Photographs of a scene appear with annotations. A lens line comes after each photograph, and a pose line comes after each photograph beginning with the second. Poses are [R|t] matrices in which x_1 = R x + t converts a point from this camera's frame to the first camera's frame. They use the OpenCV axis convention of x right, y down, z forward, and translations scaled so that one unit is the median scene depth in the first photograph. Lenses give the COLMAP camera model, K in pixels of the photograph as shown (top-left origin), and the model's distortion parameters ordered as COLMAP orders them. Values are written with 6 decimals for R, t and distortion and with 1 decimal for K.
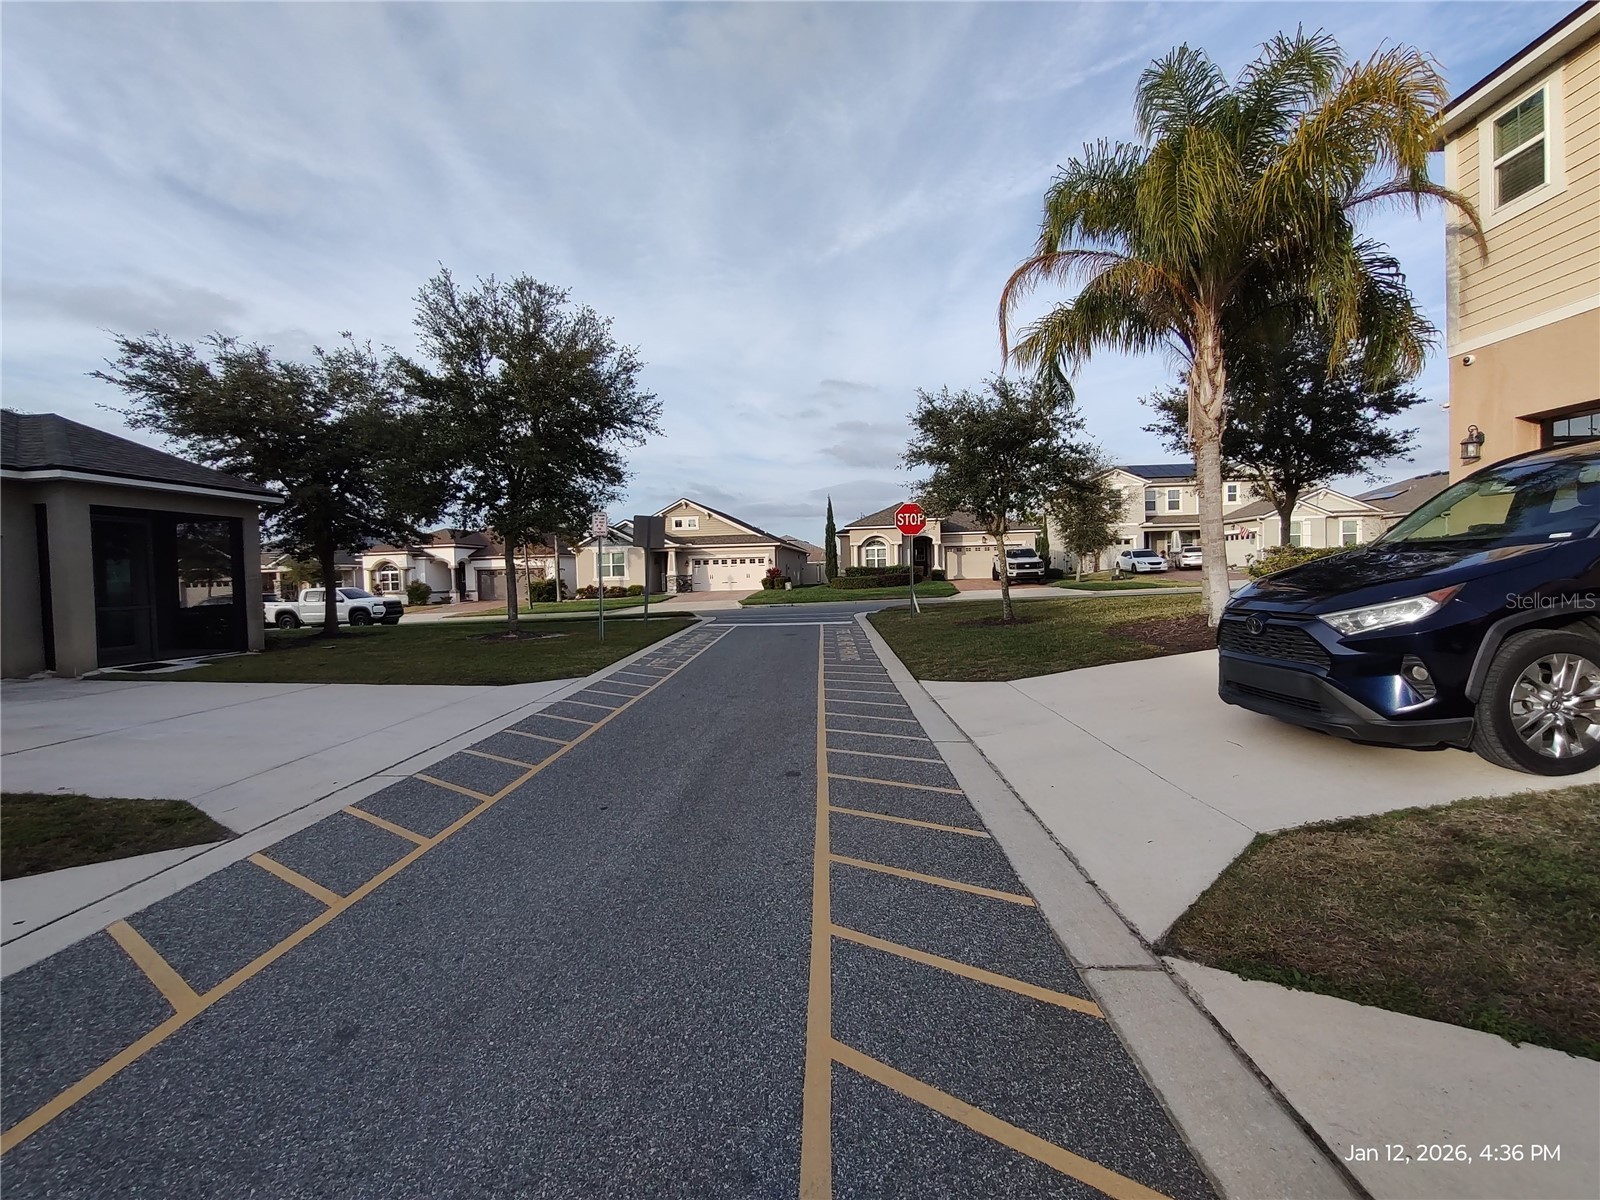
lens RADIAL K [[719.0, 0, 801.7], [0, 719.0, 591.7], [0, 0, 1]] dist [-0.020065, 0.008051]
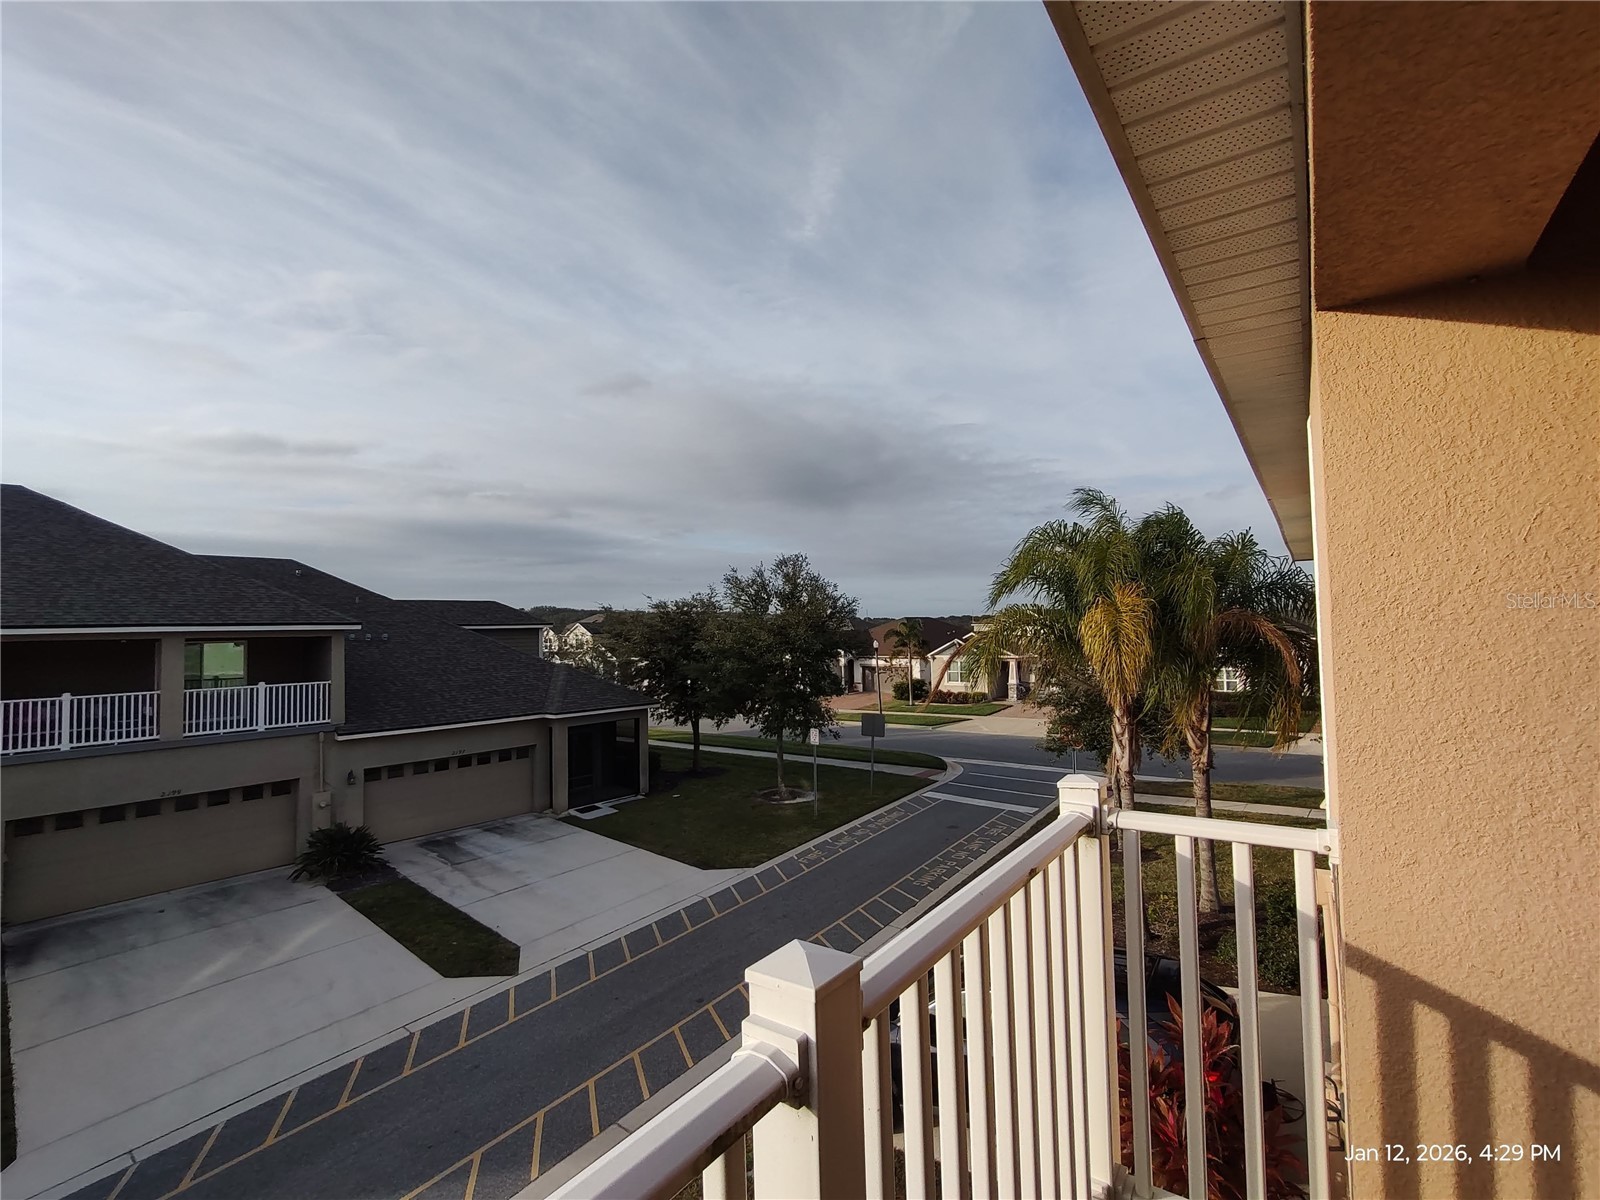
lens RADIAL K [[719.0, 0, 801.7], [0, 719.0, 591.7], [0, 0, 1]] dist [-0.020065, 0.008051]
pose [[0.824637, -0.019207, -0.565336, 0.472226], [-0.012814, 0.998533, -0.052616, -0.276756], [0.565517, 0.050633, 0.823181, -0.211025]]
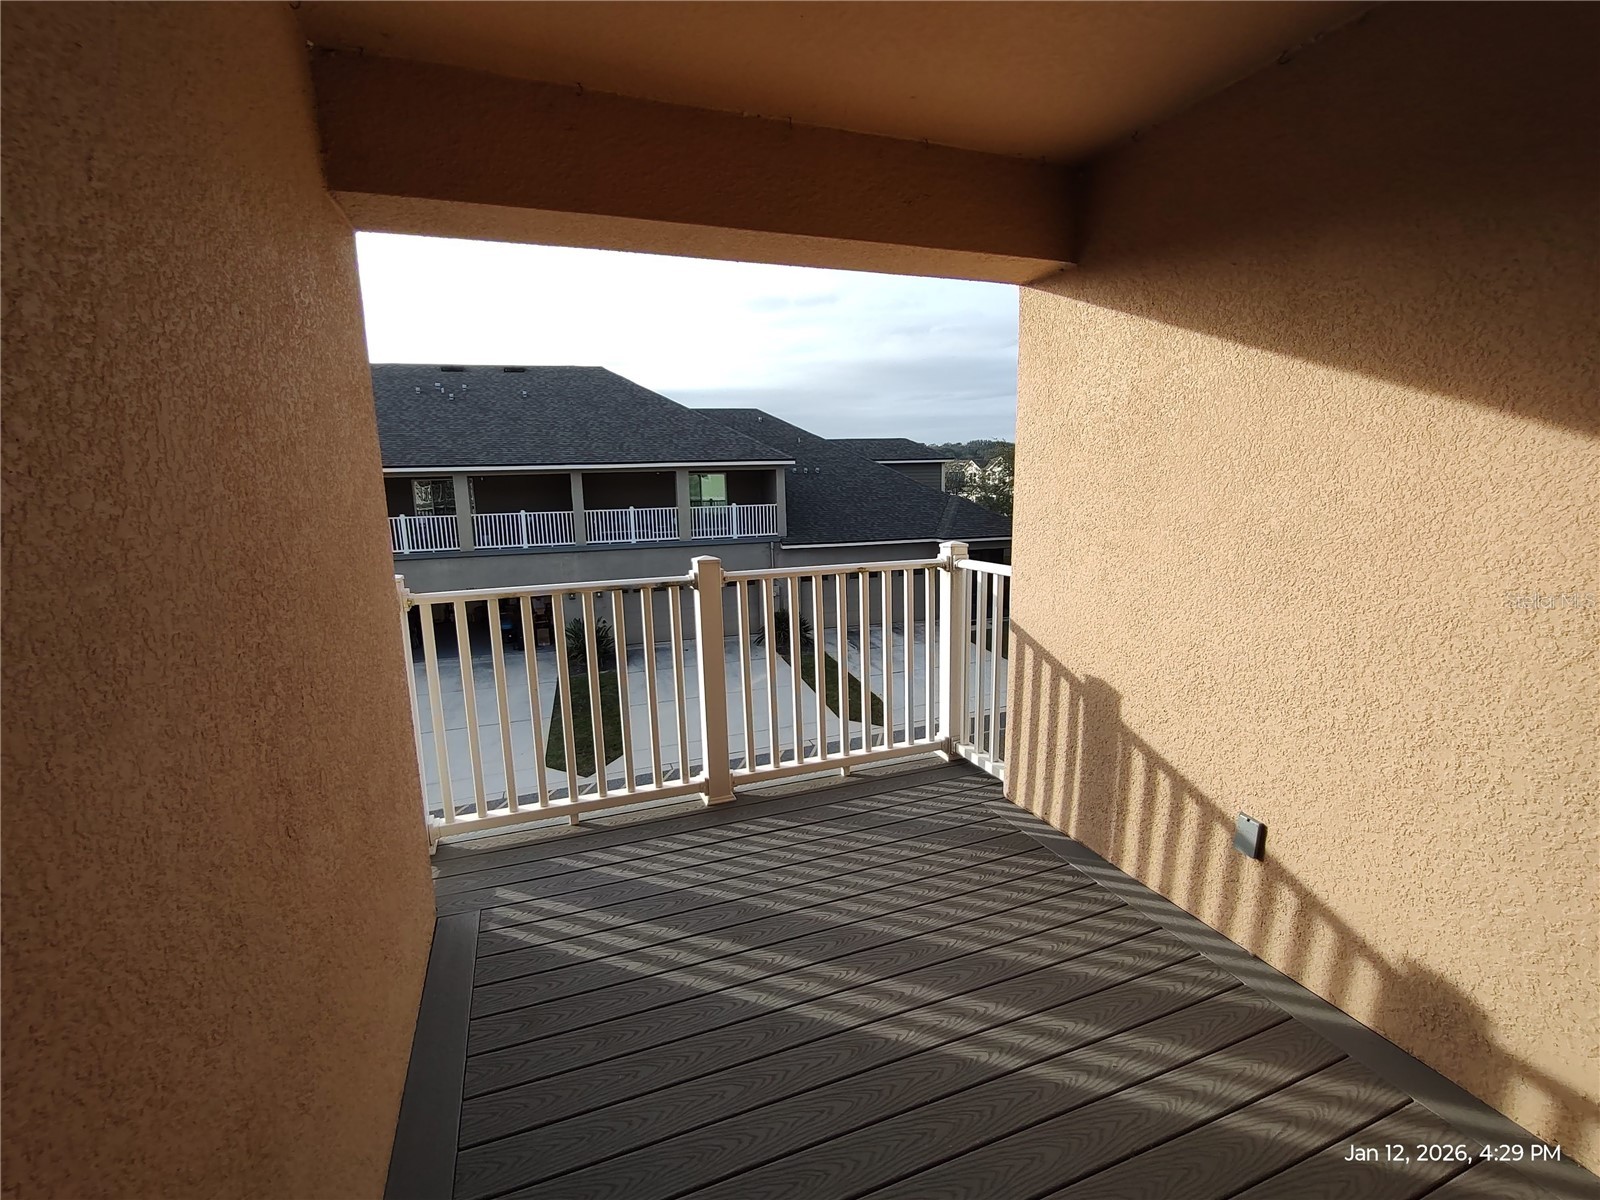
lens RADIAL K [[719.0, 0, 801.7], [0, 719.0, 591.7], [0, 0, 1]] dist [-0.020065, 0.008051]
pose [[0.376573, 0.171359, -0.910400, 0.624418], [-0.007688, 0.983287, 0.181898, -0.278398], [0.926355, -0.061499, 0.371597, -0.214902]]
